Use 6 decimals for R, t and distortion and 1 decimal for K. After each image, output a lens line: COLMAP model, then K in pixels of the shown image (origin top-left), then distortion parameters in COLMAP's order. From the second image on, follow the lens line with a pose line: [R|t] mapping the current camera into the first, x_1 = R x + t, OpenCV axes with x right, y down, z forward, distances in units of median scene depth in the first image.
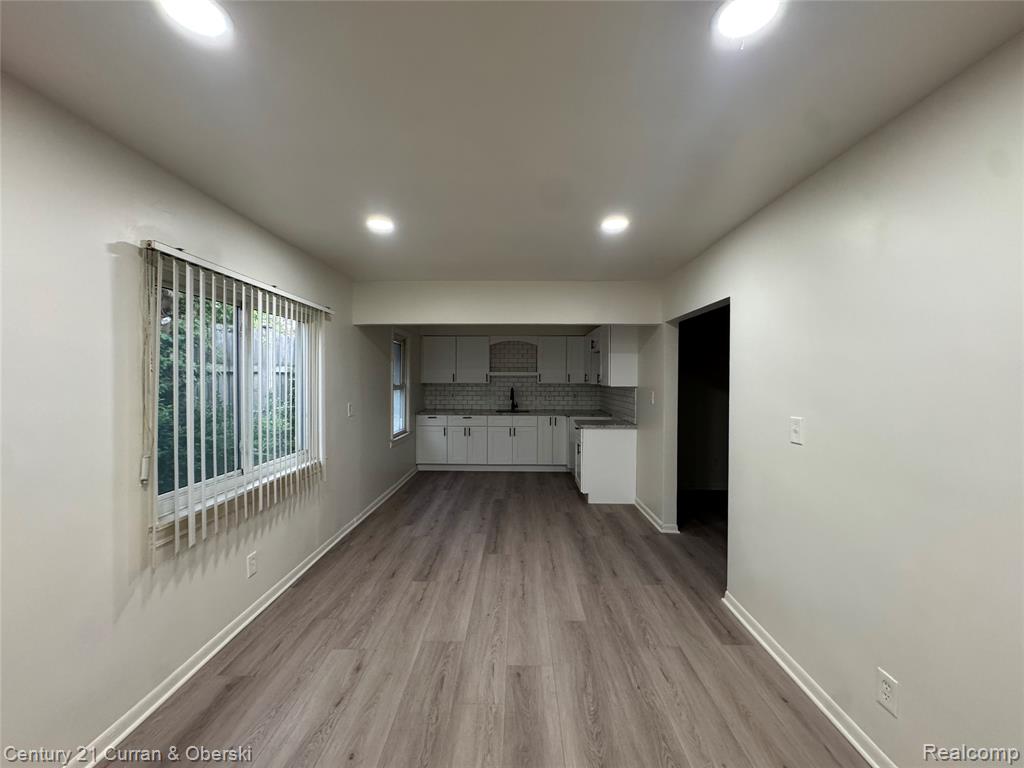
lens RADIAL K [[407.8, 0, 512.0], [0, 407.8, 384.0], [0, 0, 1]] dist [-0.001310, -0.000140]
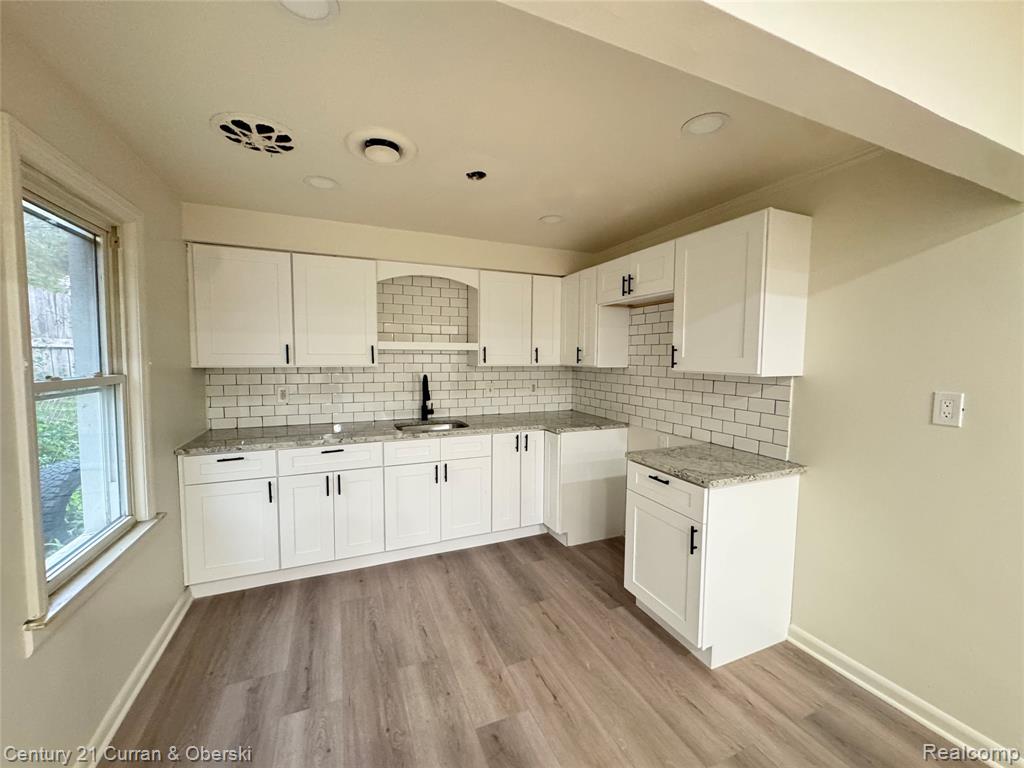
lens RADIAL K [[407.8, 0, 512.0], [0, 407.8, 384.0], [0, 0, 1]] dist [-0.001310, -0.000140]
pose [[0.911039, -0.025921, 0.411506, -0.110093], [0.003718, 0.998498, 0.054663, -0.006731], [-0.412304, -0.048270, 0.909767, 0.545621]]
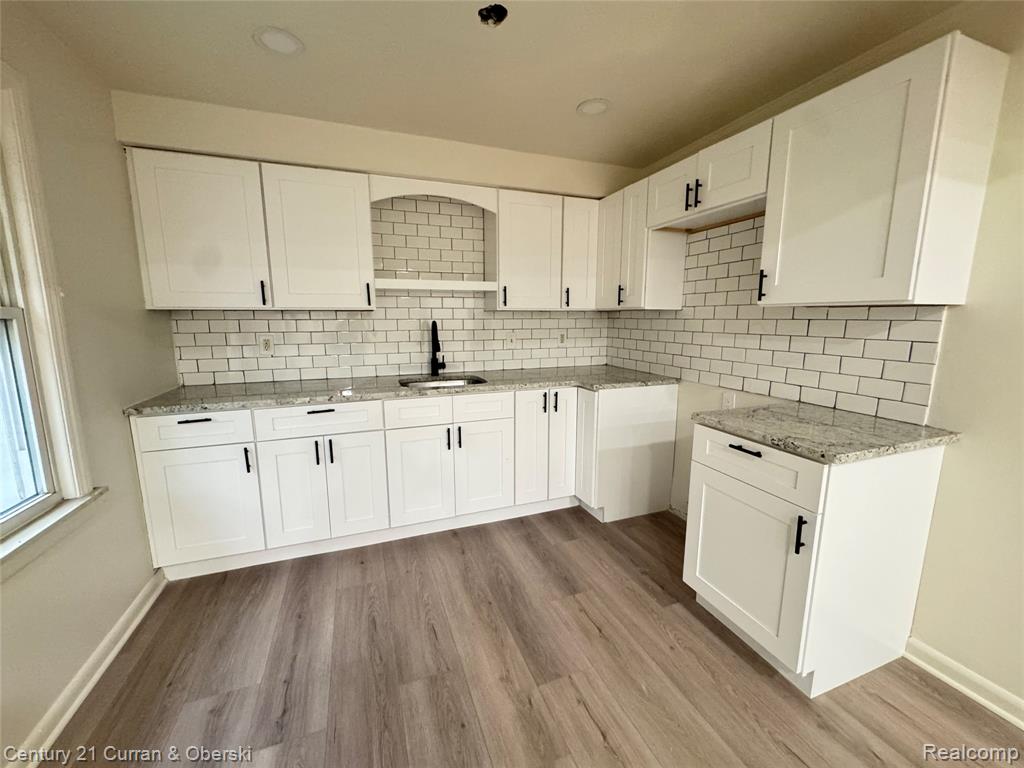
lens RADIAL K [[407.8, 0, 512.0], [0, 407.8, 384.0], [0, 0, 1]] dist [-0.001310, -0.000140]
pose [[0.928430, -0.065153, 0.365749, -0.083338], [0.011241, 0.988978, 0.147638, 0.012236], [-0.371336, -0.132960, 0.918929, 0.624647]]
